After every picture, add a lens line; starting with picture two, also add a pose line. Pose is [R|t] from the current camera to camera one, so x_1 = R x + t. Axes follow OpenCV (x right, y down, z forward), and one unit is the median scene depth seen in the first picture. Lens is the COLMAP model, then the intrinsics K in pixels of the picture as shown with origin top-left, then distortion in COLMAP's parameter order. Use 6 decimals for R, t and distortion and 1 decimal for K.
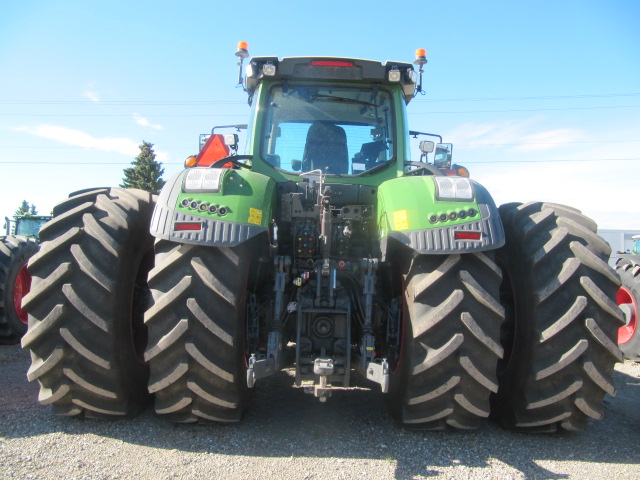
lens RADIAL K [[522.8, 0, 320.0], [0, 522.8, 240.0], [0, 0, 1]] dist [-0.055106, 0.017223]
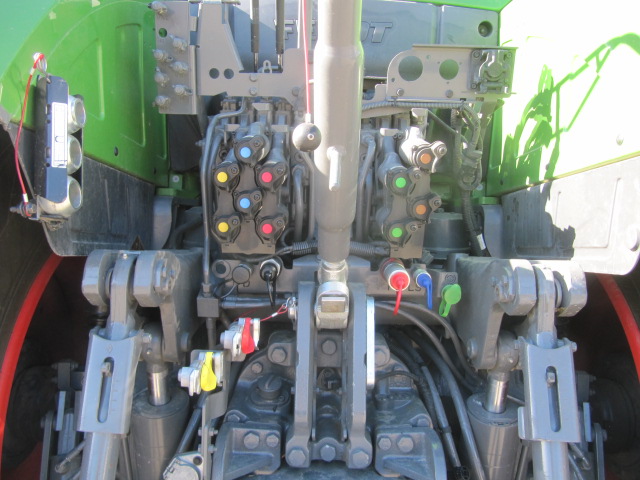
lens RADIAL K [[522.8, 0, 320.0], [0, 522.8, 240.0], [0, 0, 1]] dist [-0.055106, 0.017223]
pose [[0.999962, -0.008289, 0.002799, 0.004807], [0.008128, 0.998559, 0.053046, 0.014287], [-0.003235, -0.053021, 0.998588, 0.762659]]
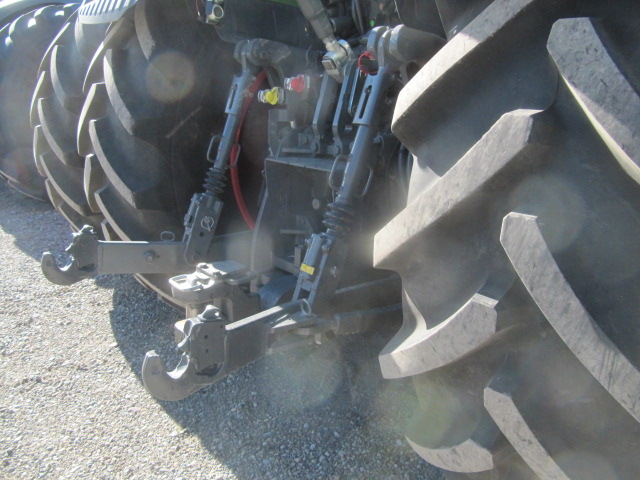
lens RADIAL K [[522.8, 0, 320.0], [0, 522.8, 240.0], [0, 0, 1]] dist [-0.055106, 0.017223]
pose [[0.647462, 0.180467, -0.740421, 0.339320], [0.015210, 0.968304, 0.249311, 0.086423], [0.761946, -0.172681, 0.624196, 0.695525]]
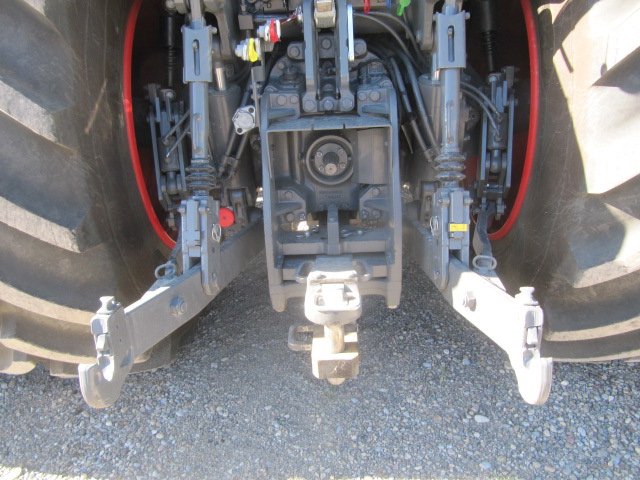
lens RADIAL K [[522.8, 0, 320.0], [0, 522.8, 240.0], [0, 0, 1]] dist [-0.055106, 0.017223]
pose [[0.996058, -0.064393, -0.061001, 0.019159], [0.083625, 0.911022, 0.403790, 0.056534], [0.029572, -0.407300, 0.912816, 0.596307]]
